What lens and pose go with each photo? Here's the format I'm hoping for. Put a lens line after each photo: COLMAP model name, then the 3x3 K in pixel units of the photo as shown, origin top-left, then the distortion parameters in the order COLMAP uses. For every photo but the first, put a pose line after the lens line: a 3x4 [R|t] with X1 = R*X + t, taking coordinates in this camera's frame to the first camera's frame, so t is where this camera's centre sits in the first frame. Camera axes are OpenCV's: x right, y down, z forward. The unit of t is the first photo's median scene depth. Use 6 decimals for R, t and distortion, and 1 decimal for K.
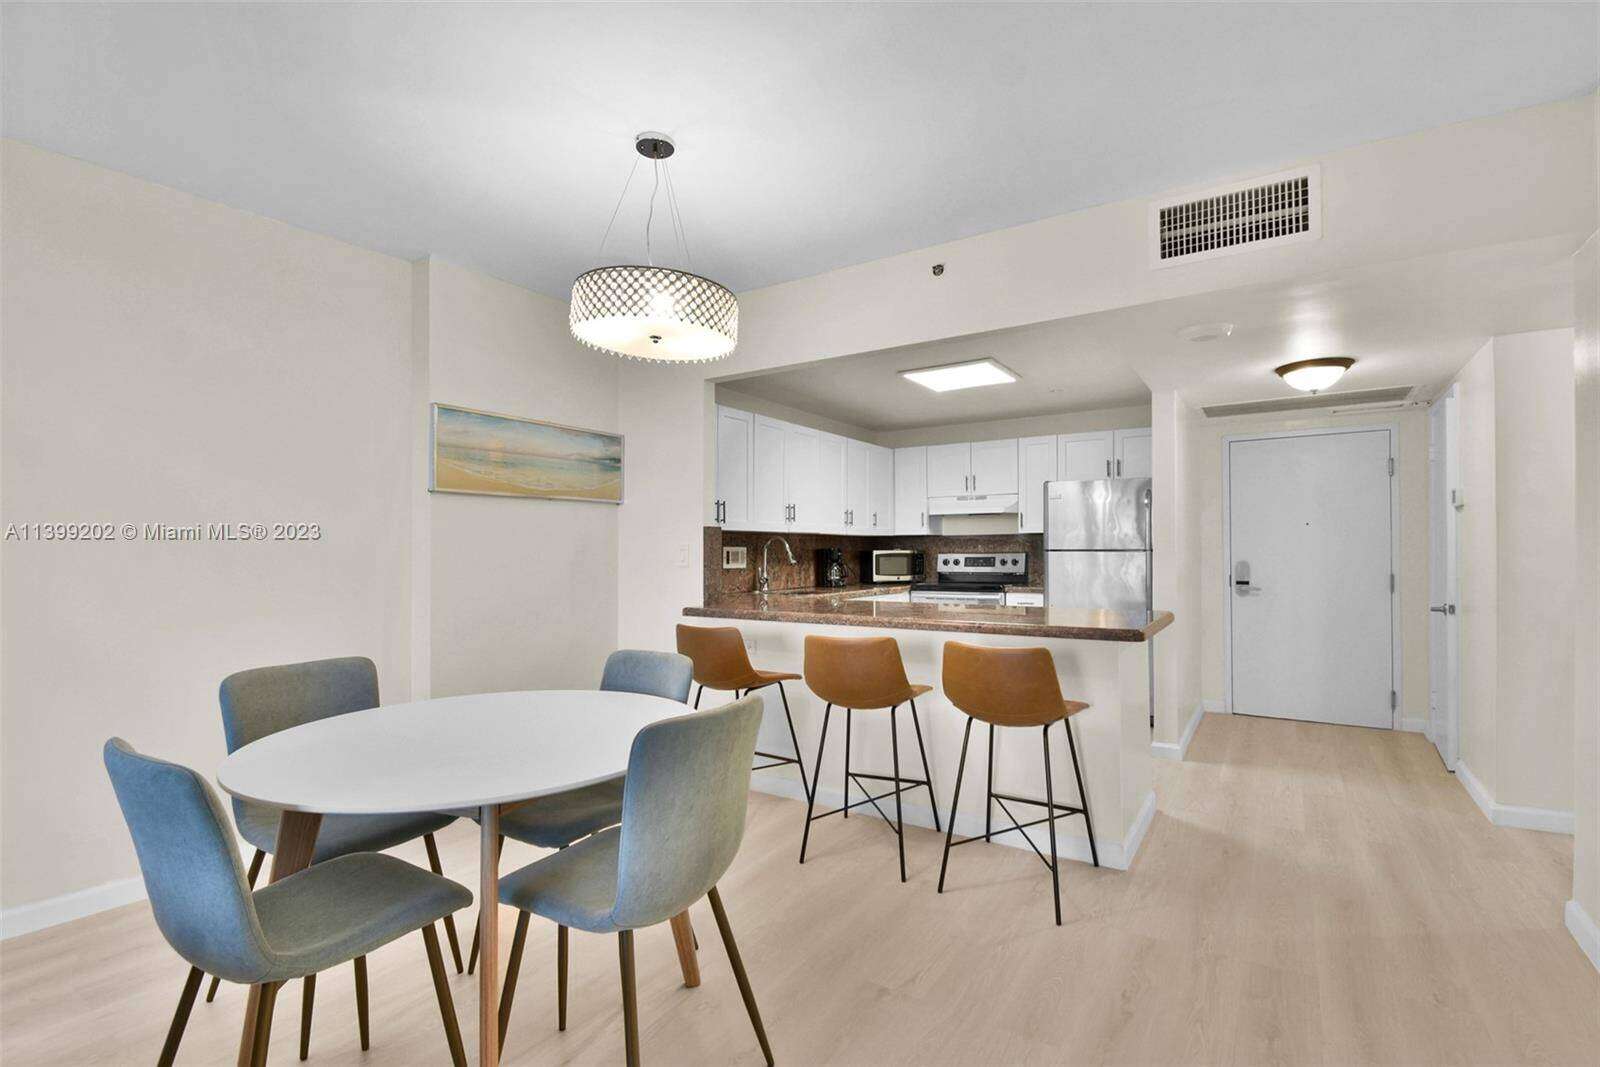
lens RADIAL K [[721.0, 0, 803.7], [0, 721.0, 541.5], [0, 0, 1]] dist [-0.001260, -0.016372]
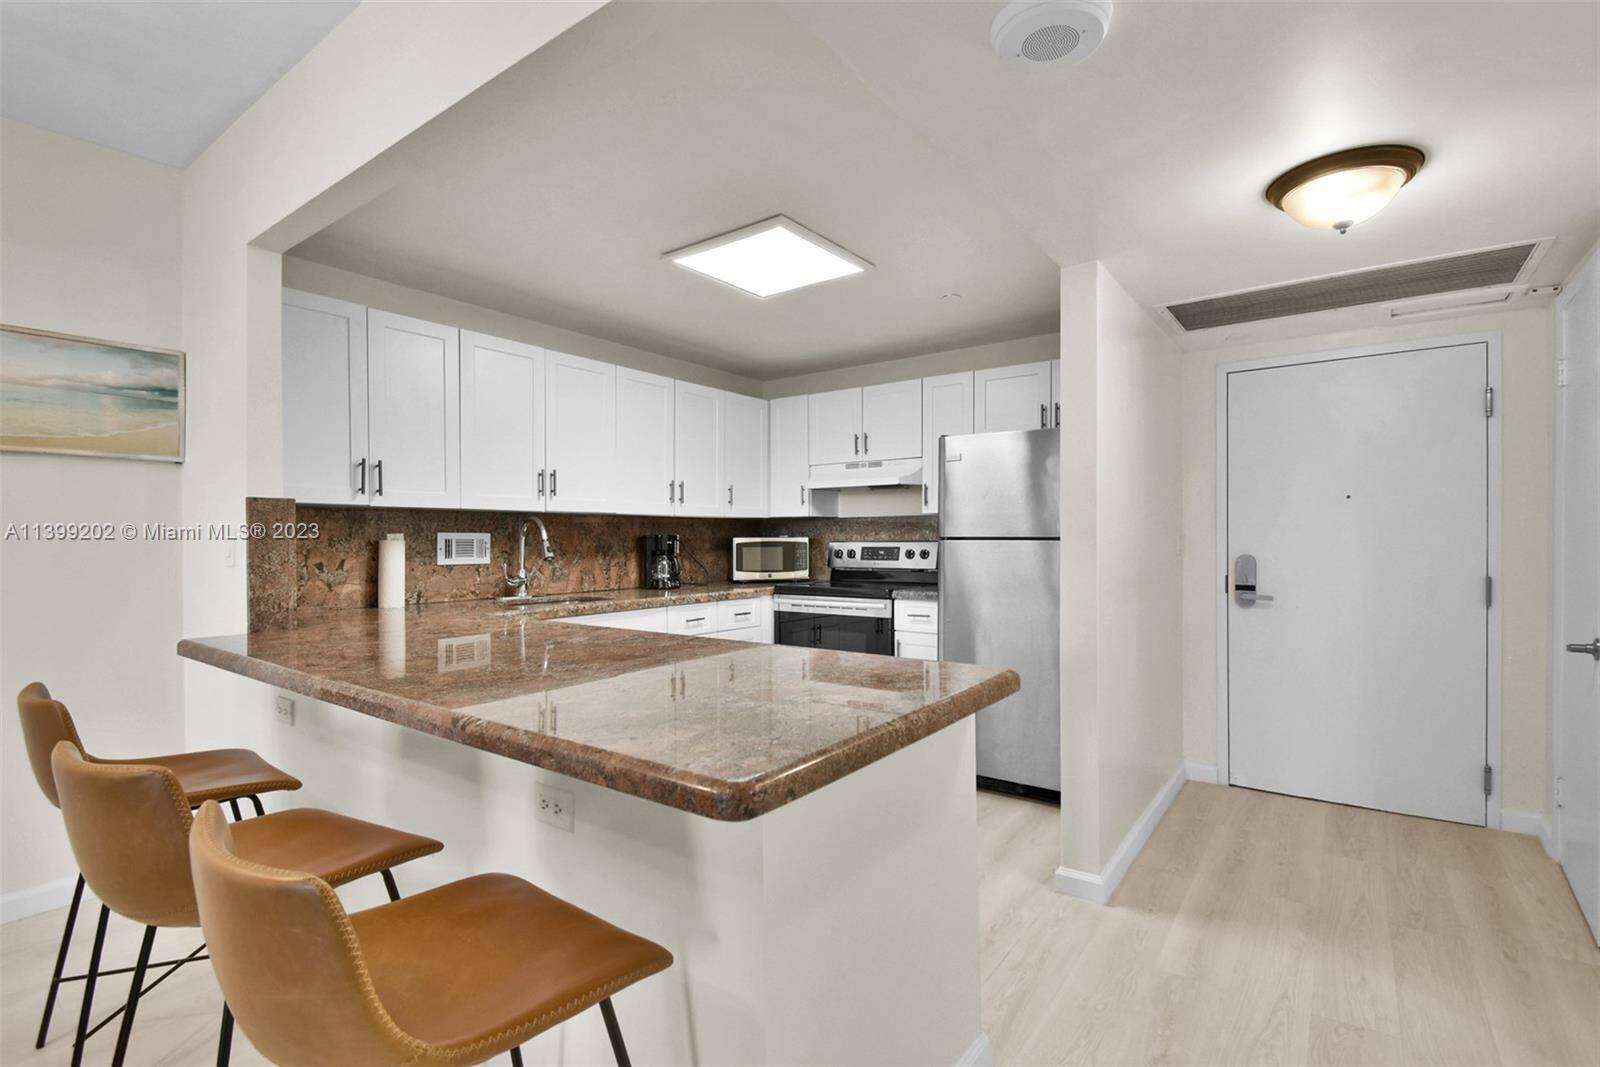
lens RADIAL K [[737.5, 0, 796.5], [0, 737.5, 534.8], [0, 0, 1]] dist [0.020014, -0.022176]
pose [[0.998743, 0.000379, -0.050126, 0.242053], [0.000120, 0.999951, 0.009945, 0.002343], [0.050127, -0.009939, 0.998693, 0.312748]]
